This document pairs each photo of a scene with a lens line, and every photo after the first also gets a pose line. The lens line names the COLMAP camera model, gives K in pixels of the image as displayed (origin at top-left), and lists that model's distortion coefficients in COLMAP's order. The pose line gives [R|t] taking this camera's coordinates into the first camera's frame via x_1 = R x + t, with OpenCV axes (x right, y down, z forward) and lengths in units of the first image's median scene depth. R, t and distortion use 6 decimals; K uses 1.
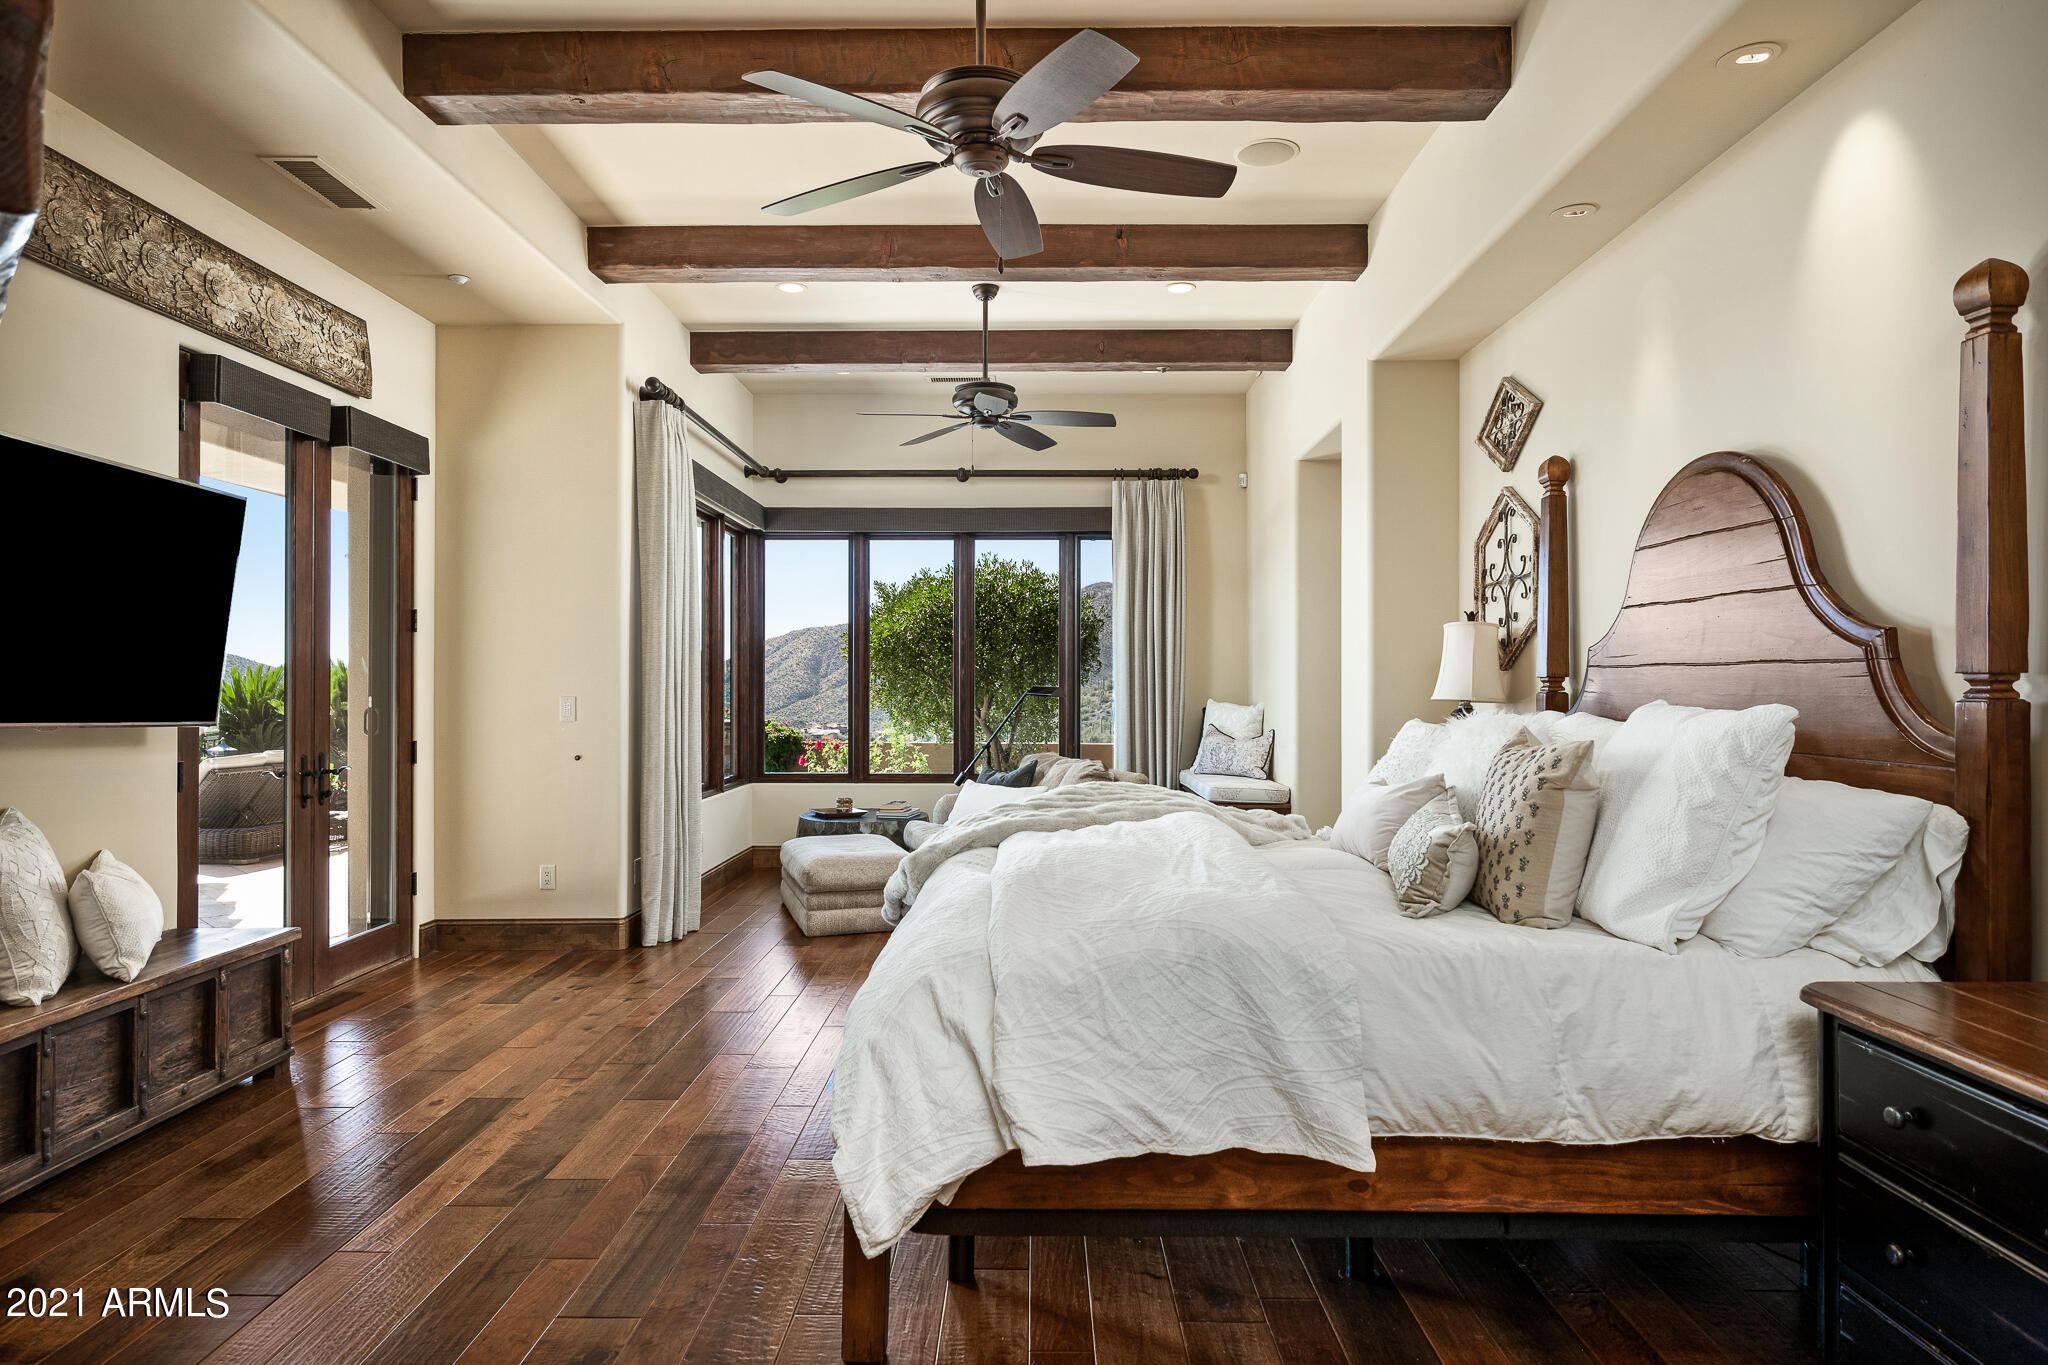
lens RADIAL K [[1208.7, 0, 1024.0], [0, 1208.7, 682.5], [0, 0, 1]] dist [-0.000215, -0.000108]
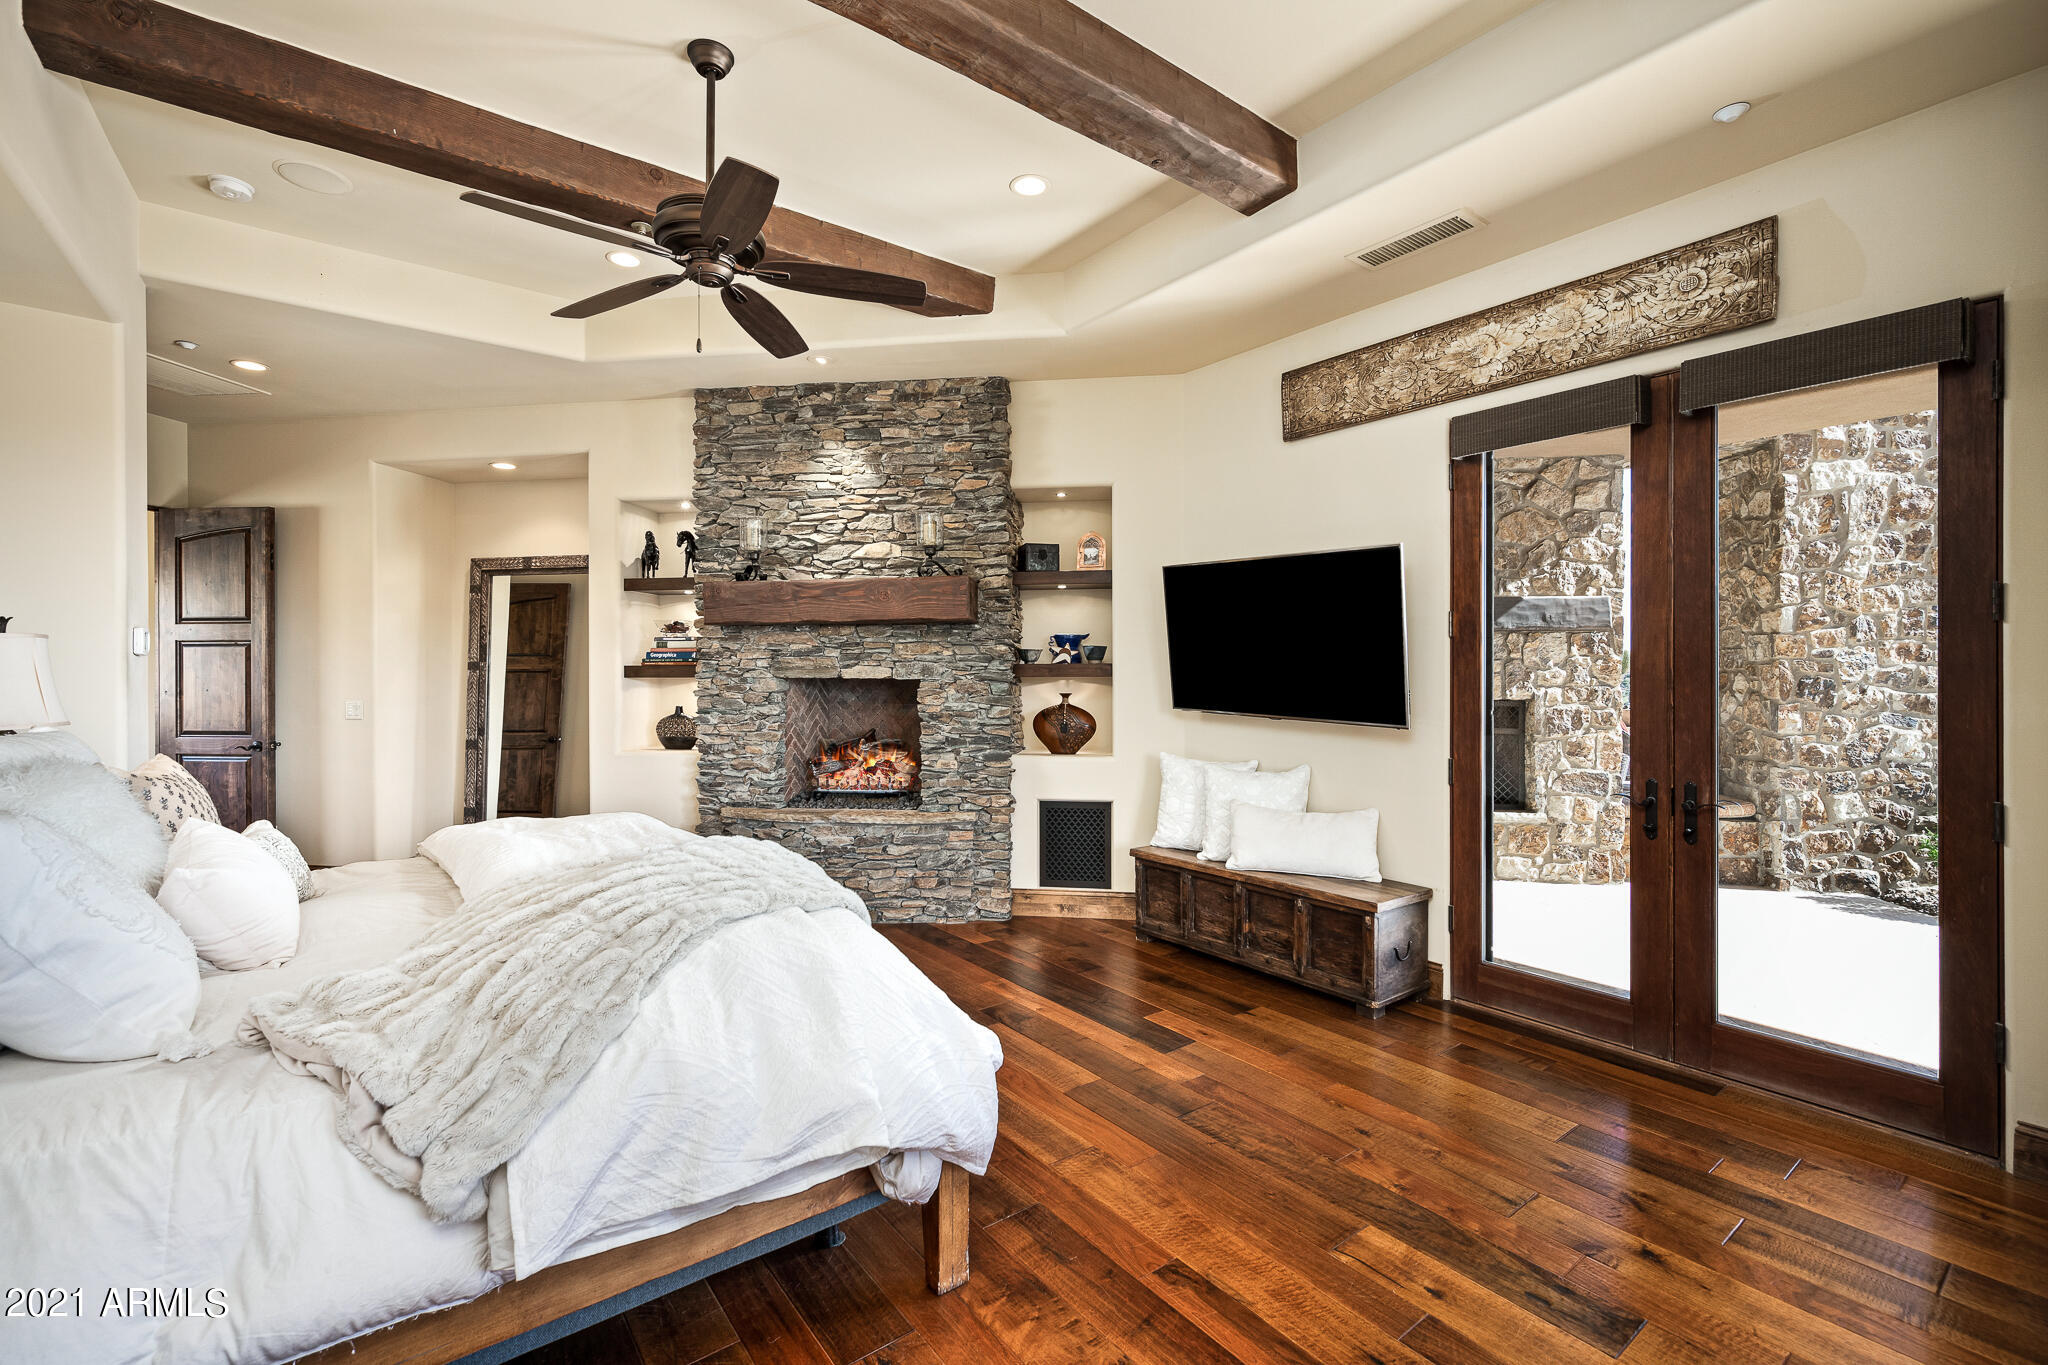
lens RADIAL K [[880.5, 0, 1024.0], [0, 880.5, 682.5], [0, 0, 1]] dist [-0.000800, -0.000124]
pose [[-0.788111, 0.002102, -0.615529, 0.176931], [-0.002206, 0.999978, 0.006240, -0.016051], [0.615529, 0.006276, -0.788089, 1.317109]]
